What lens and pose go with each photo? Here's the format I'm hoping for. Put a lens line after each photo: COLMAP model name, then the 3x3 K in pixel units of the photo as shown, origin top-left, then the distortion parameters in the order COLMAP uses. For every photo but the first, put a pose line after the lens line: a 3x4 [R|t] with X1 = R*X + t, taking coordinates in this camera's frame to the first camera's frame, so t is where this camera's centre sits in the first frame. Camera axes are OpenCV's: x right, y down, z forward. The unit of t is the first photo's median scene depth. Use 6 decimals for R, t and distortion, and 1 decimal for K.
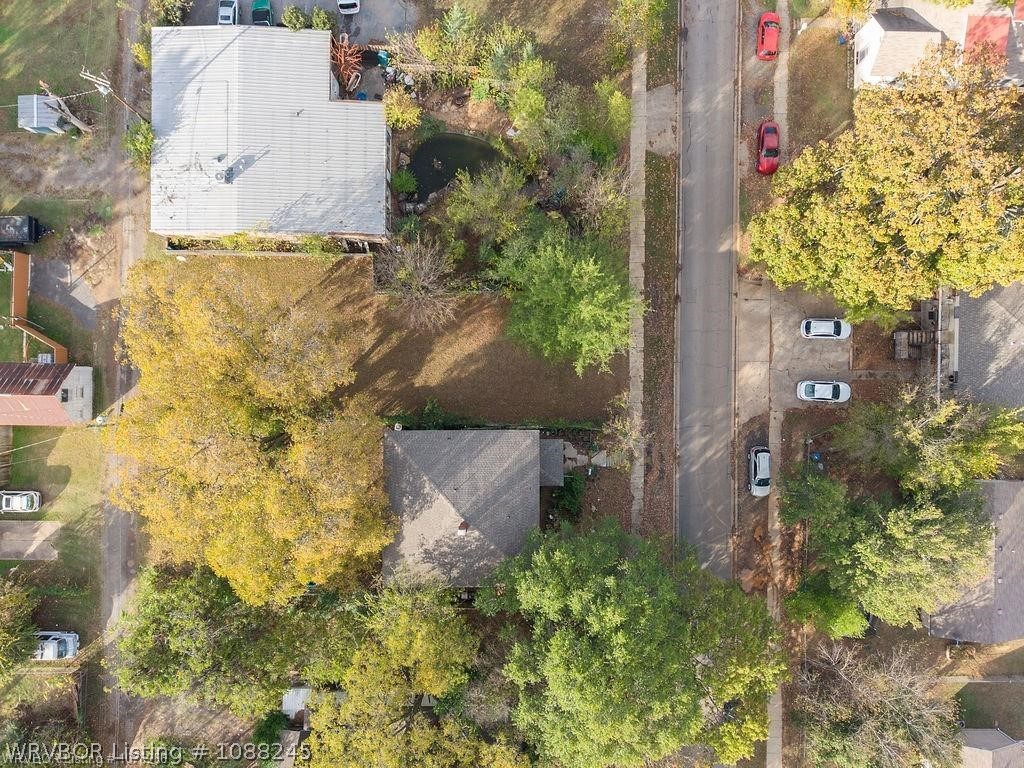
lens RADIAL K [[687.3, 0, 512.3], [0, 687.3, 386.6], [0, 0, 1]] dist [0.000509, -0.003693]
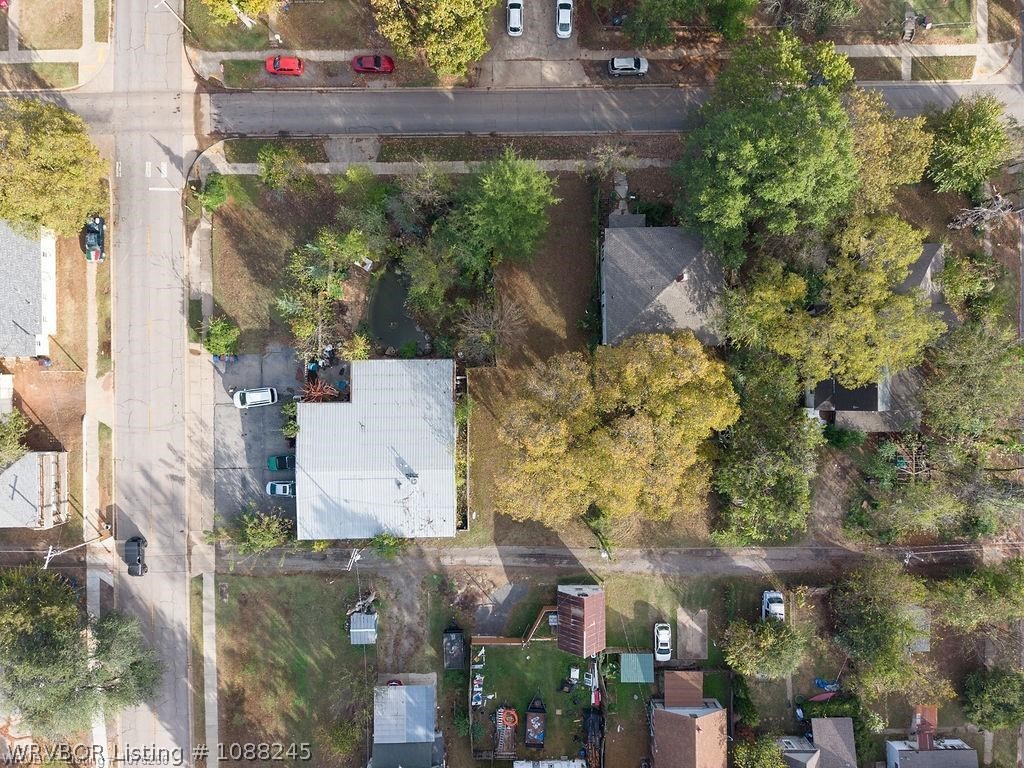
lens RADIAL K [[681.9, 0, 512.0], [0, 681.9, 384.0], [0, 0, 1]] dist [0.002333, -0.007066]
pose [[-0.020283, -0.999651, -0.016900, -0.211228], [0.999786, -0.020348, 0.003661, -0.113436], [-0.004004, -0.016822, 0.999850, -0.282118]]
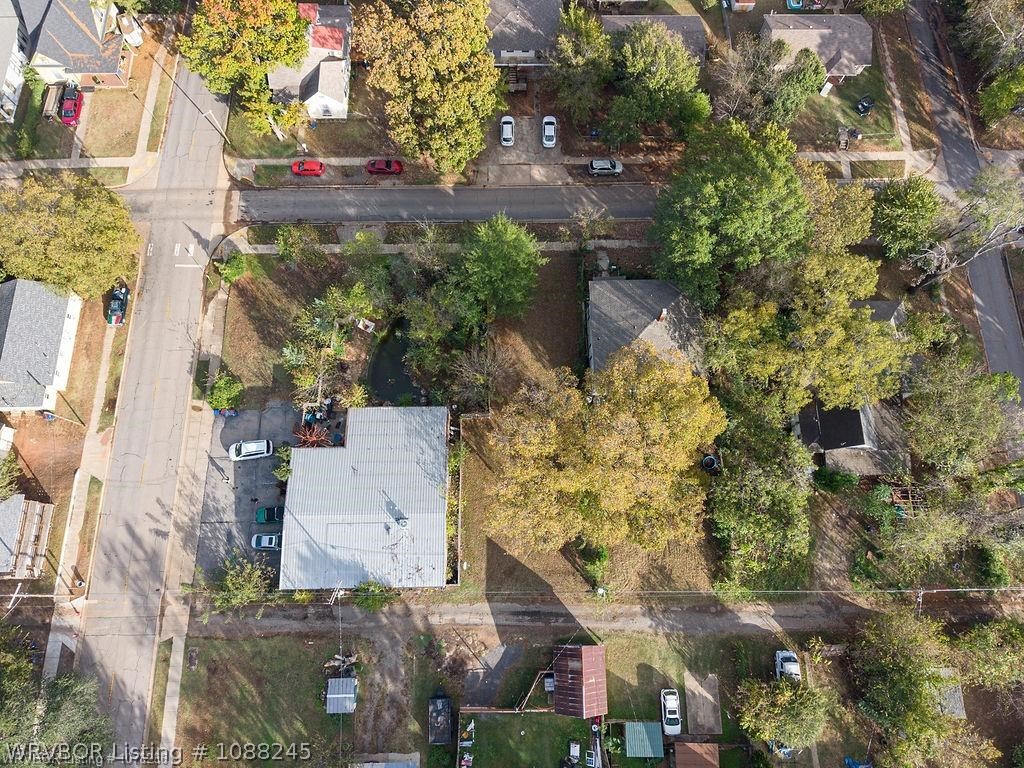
lens RADIAL K [[681.9, 0, 512.0], [0, 681.9, 384.0], [0, 0, 1]] dist [0.002333, -0.007066]
pose [[-0.023154, -0.959195, 0.281797, -0.512856], [0.999717, -0.020680, 0.011751, -0.107838], [-0.005444, 0.281989, 0.959402, -0.280086]]
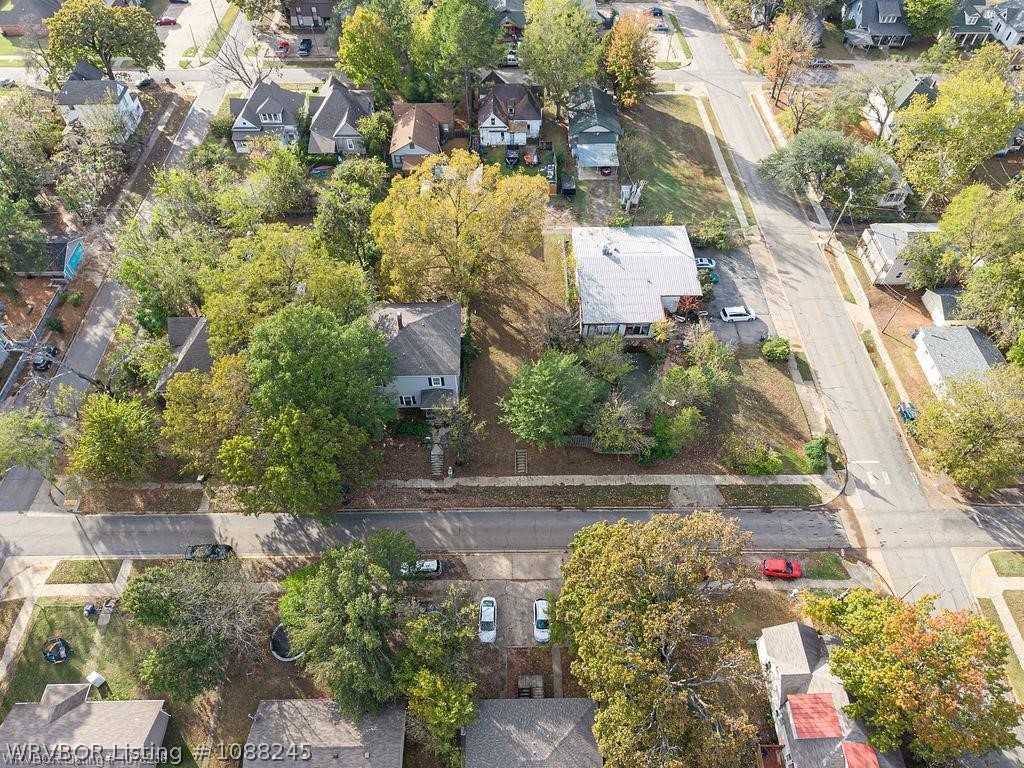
lens RADIAL K [[687.3, 0, 512.3], [0, 687.3, 386.6], [0, 0, 1]] dist [0.000509, -0.003693]
pose [[0.030156, 0.778939, -0.626375, 0.913945], [-0.999510, 0.018206, -0.025480, -0.012055], [-0.008443, 0.626836, 0.779106, -0.147551]]
